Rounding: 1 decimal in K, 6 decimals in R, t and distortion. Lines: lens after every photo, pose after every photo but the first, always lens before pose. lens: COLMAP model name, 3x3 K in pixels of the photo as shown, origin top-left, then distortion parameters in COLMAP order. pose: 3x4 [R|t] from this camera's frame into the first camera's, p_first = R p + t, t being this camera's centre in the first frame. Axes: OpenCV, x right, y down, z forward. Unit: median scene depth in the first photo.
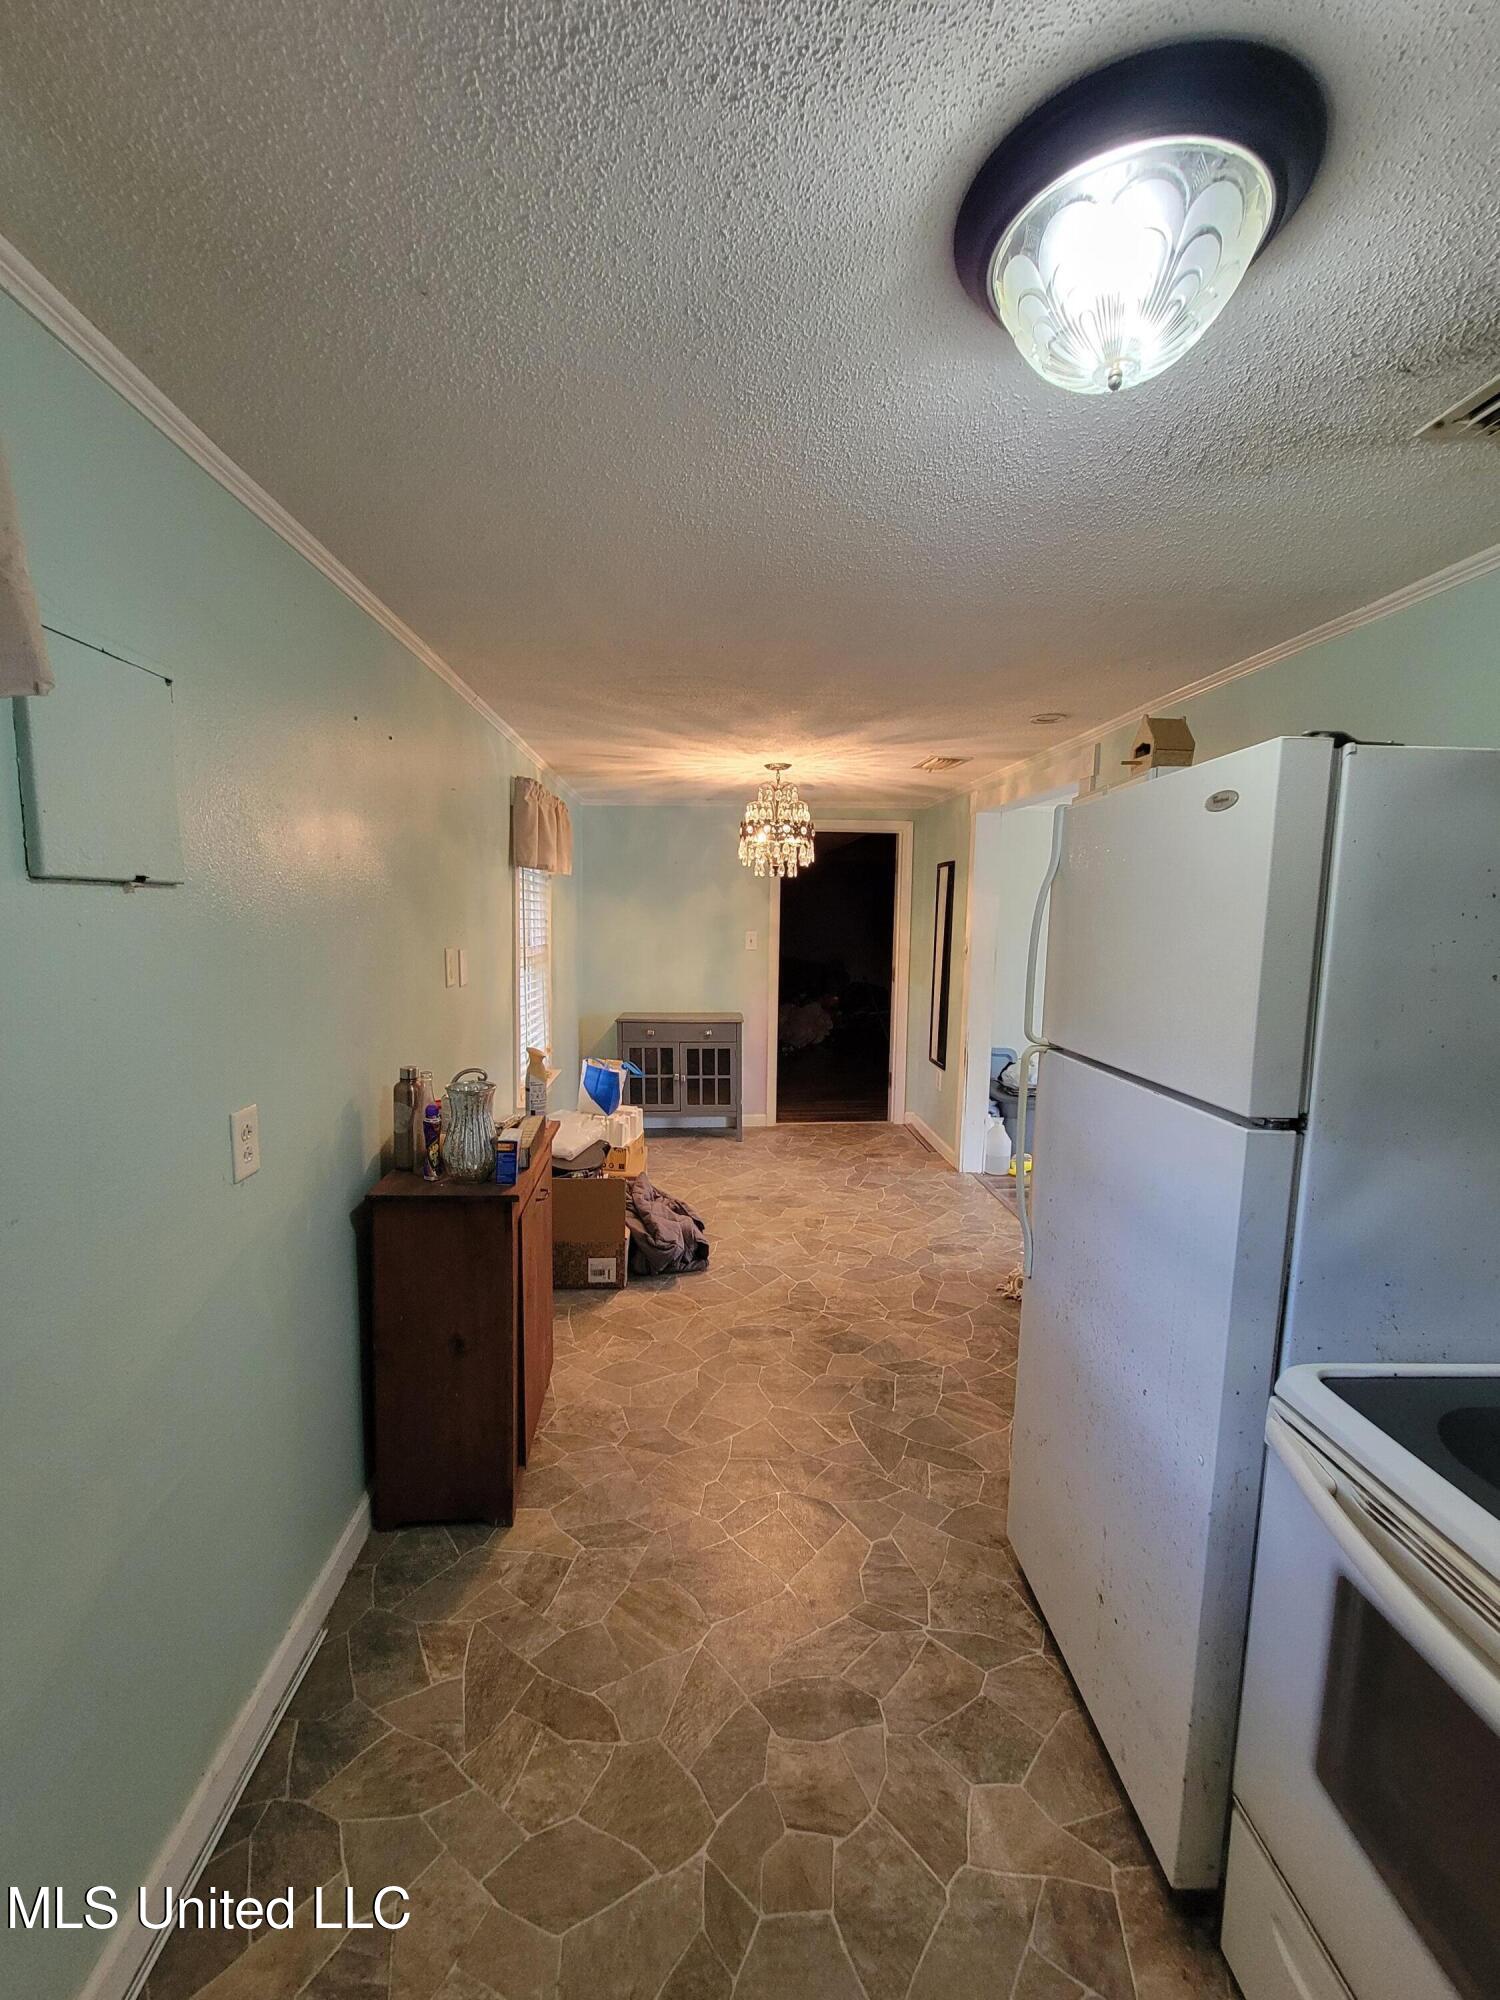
lens RADIAL K [[814.0, 0, 745.6], [0, 814.0, 1004.8], [0, 0, 1]] dist [-0.001375, -0.001154]
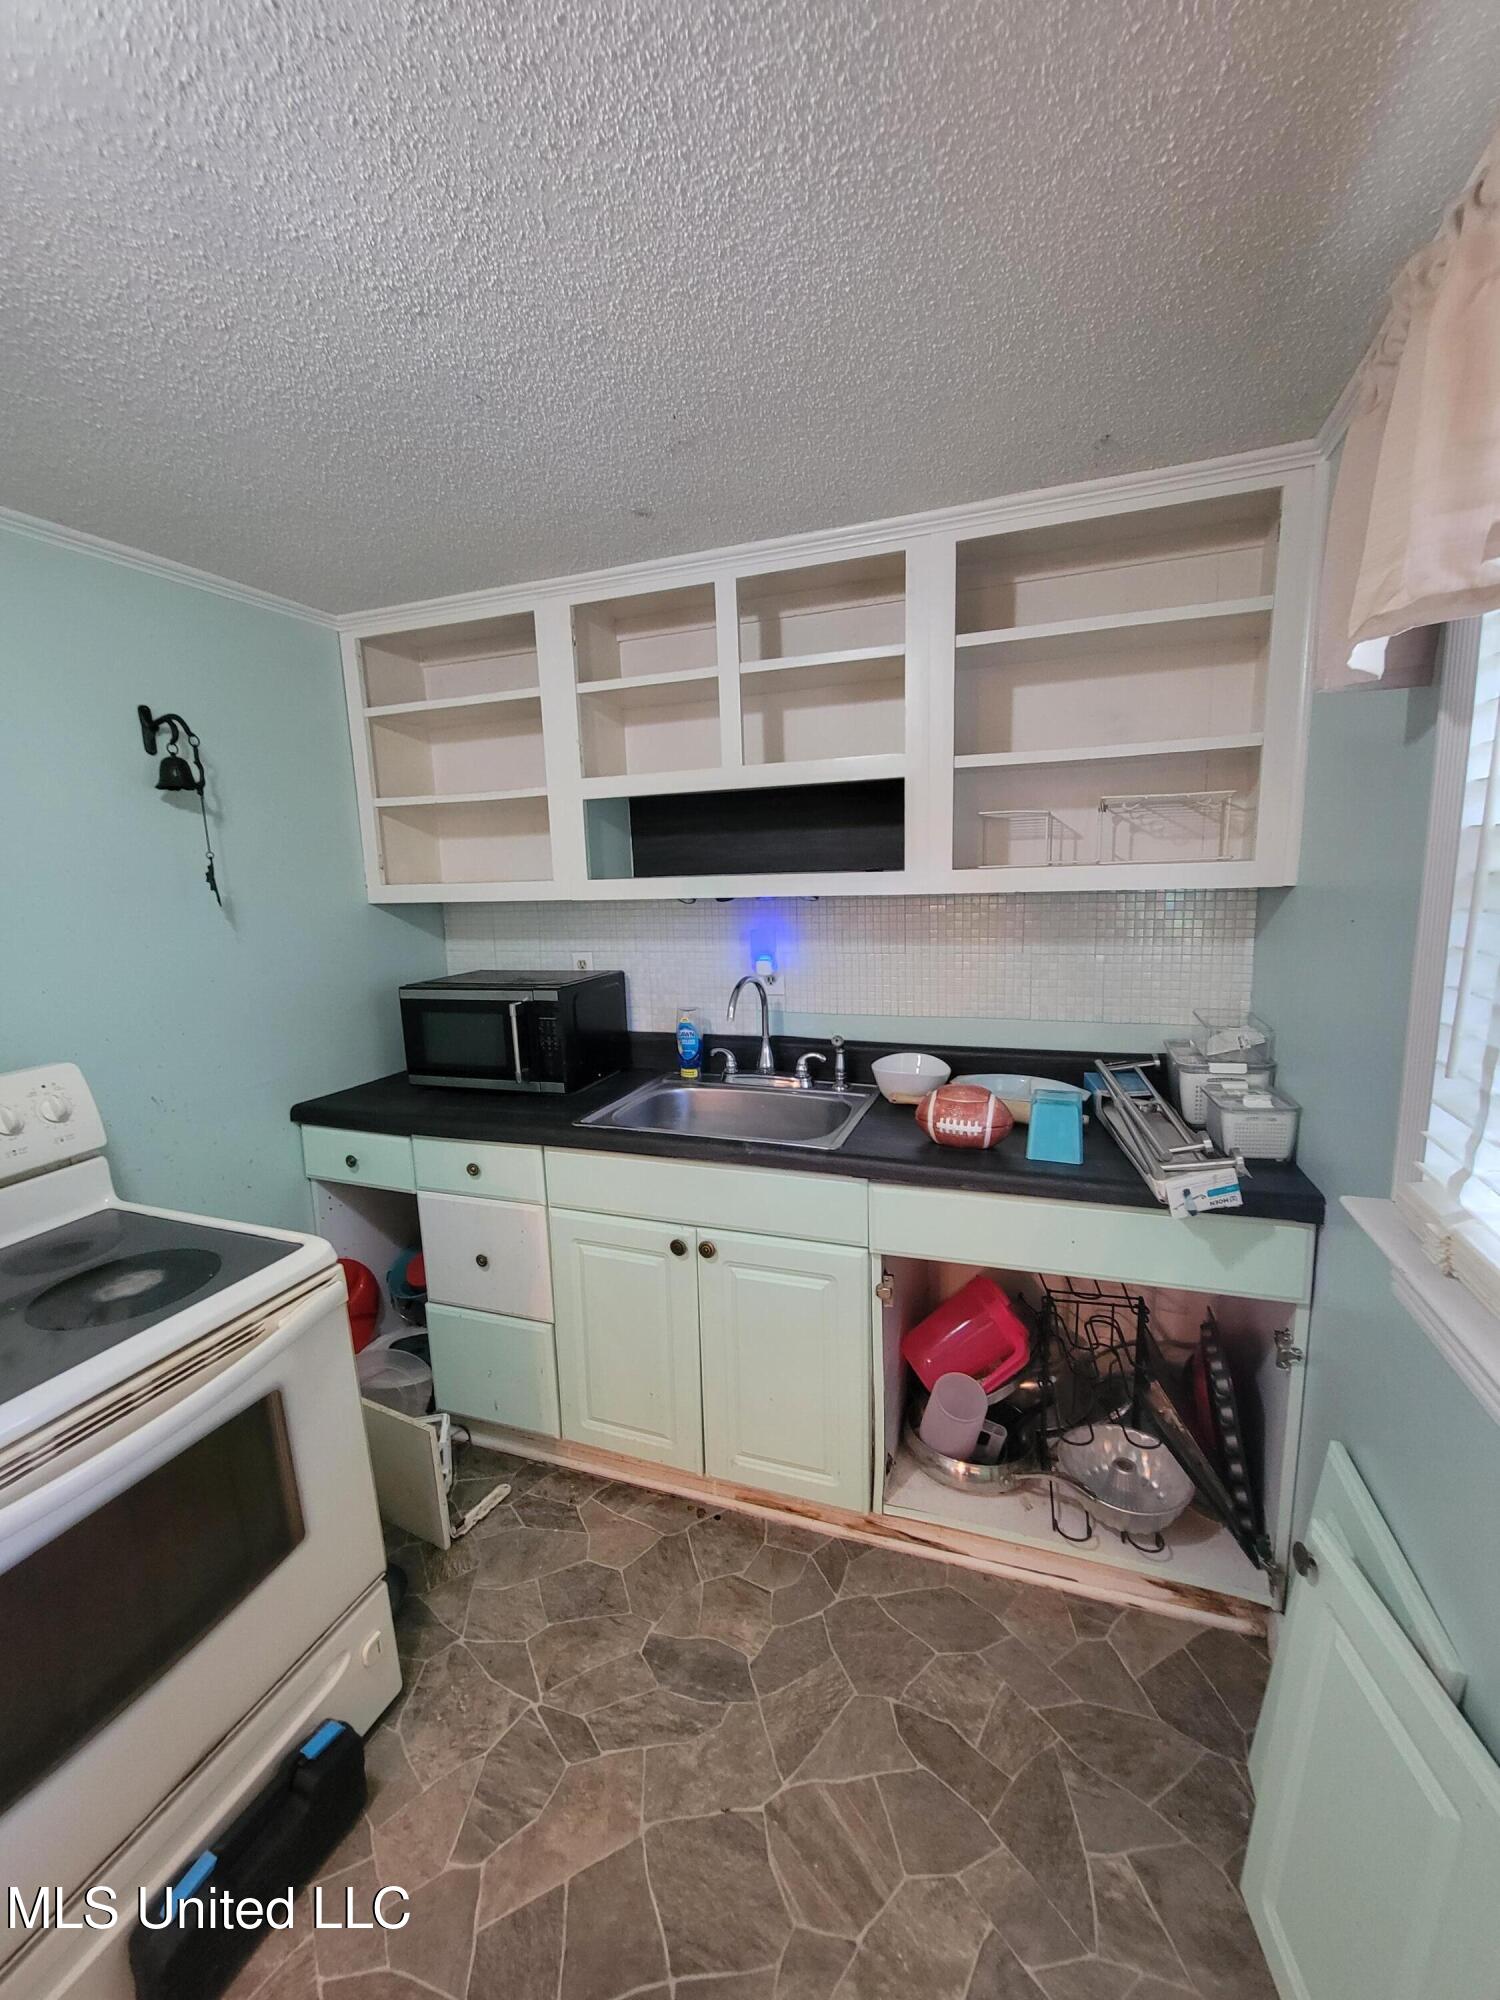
lens RADIAL K [[814.0, 0, 753.0], [0, 814.0, 1009.4], [0, 0, 1]] dist [-0.001375, -0.001154]
pose [[-0.918742, -0.049018, 0.391805, -0.338481], [0.063183, 0.961229, 0.268414, -0.190169], [-0.389772, 0.271359, -0.880024, 1.684112]]
